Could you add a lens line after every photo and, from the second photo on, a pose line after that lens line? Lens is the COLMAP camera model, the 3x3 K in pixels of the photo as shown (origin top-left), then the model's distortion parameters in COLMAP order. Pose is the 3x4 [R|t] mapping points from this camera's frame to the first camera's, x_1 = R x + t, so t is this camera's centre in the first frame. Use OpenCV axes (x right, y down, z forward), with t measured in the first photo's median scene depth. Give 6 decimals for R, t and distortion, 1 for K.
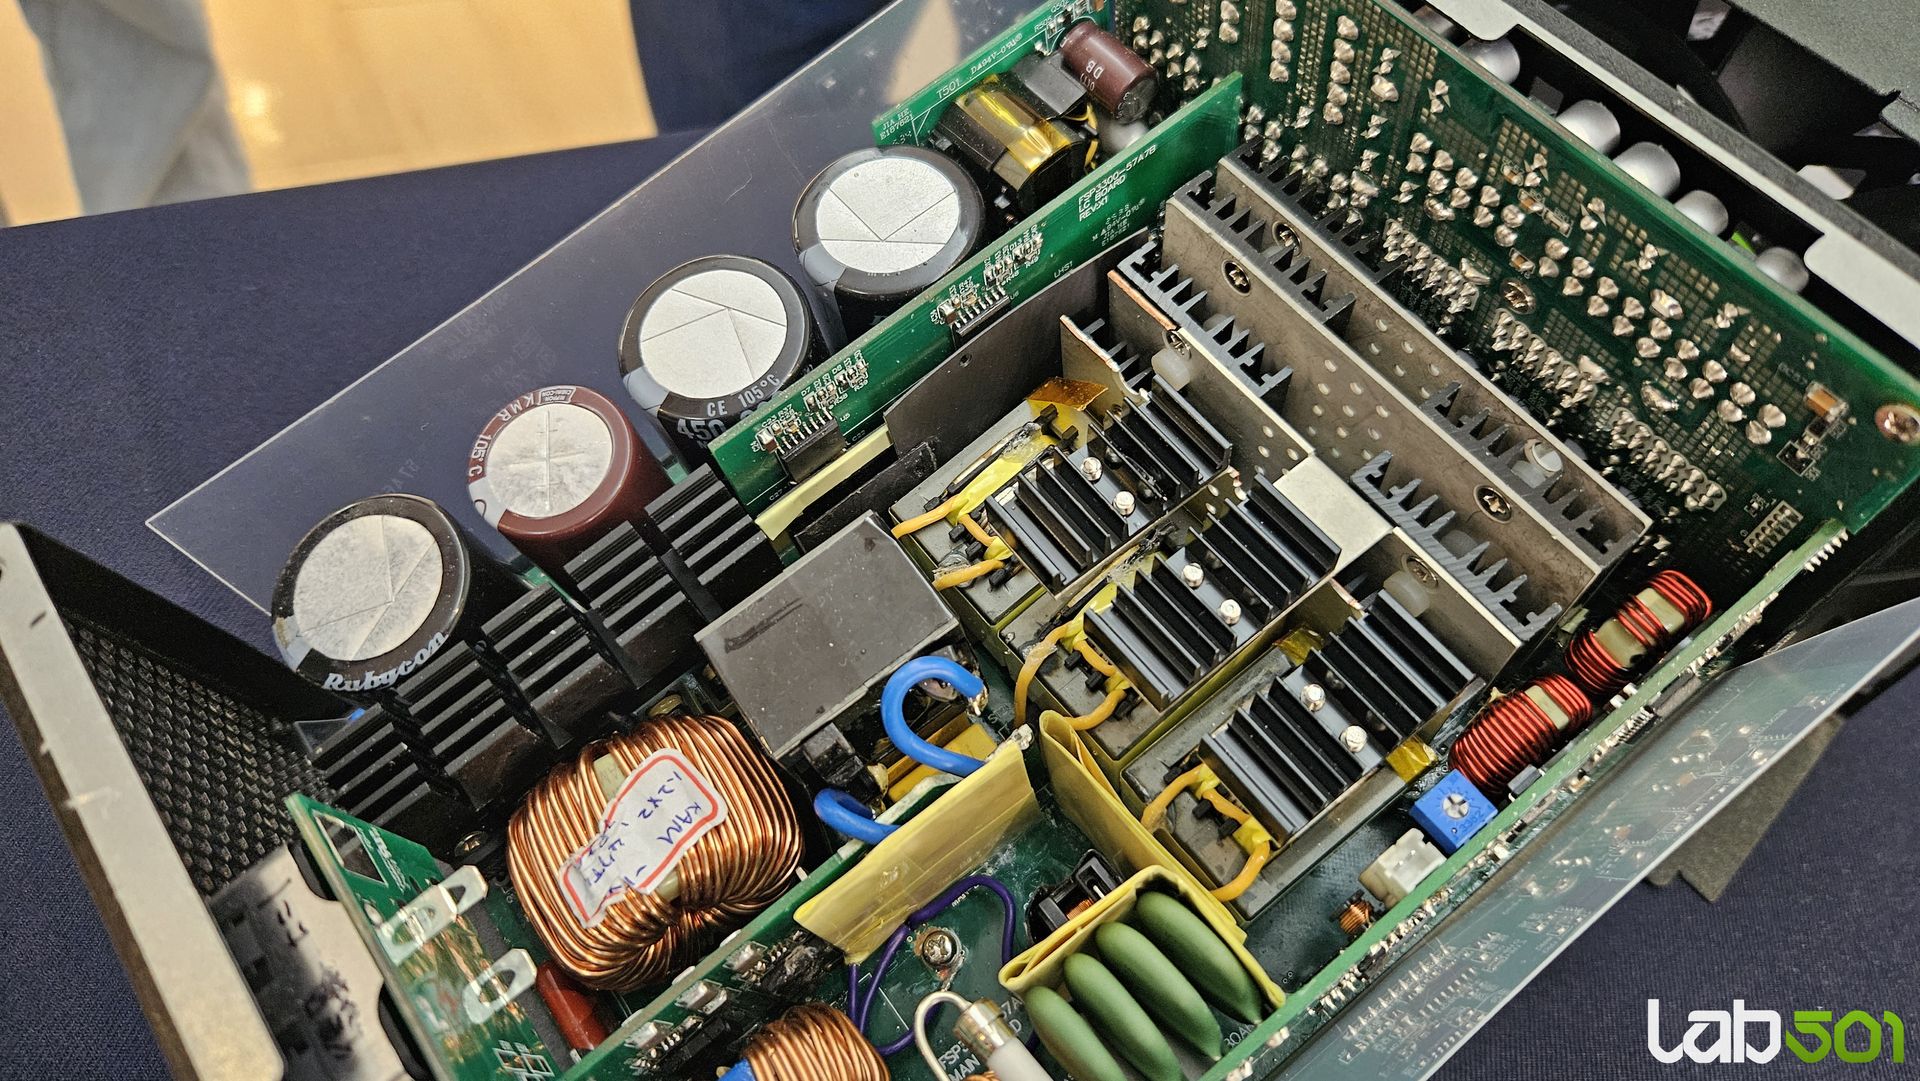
lens RADIAL K [[1340.9, 0, 960.0], [0, 1340.9, 540.5], [0, 0, 1]] dist [0.006031, 0.002741]
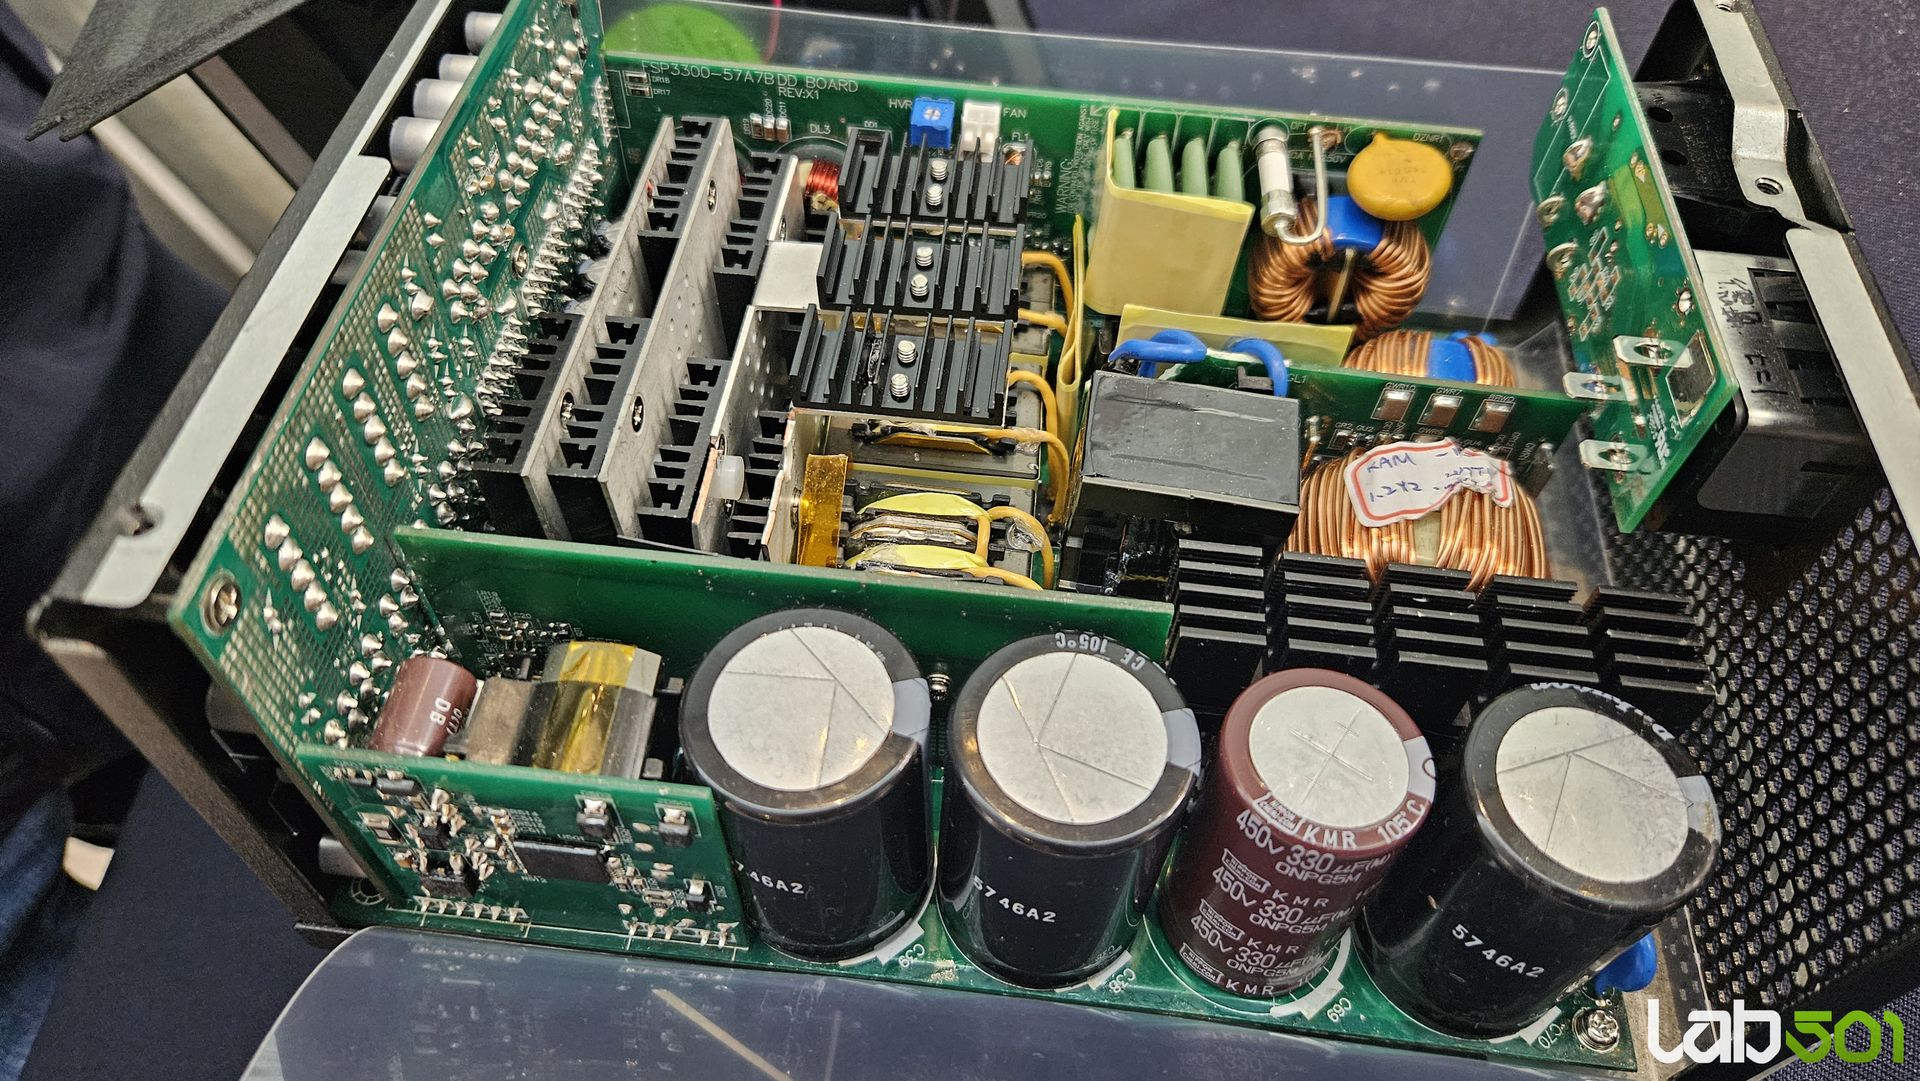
lens RADIAL K [[1362.8, 0, 960.0], [0, 1362.8, 540.5], [0, 0, 1]] dist [-0.002173, -0.002120]
pose [[-0.720655, -0.481681, 0.498637, -0.505276], [0.651813, -0.225686, 0.724021, -0.792234], [-0.236212, 0.846788, 0.476608, 0.563277]]
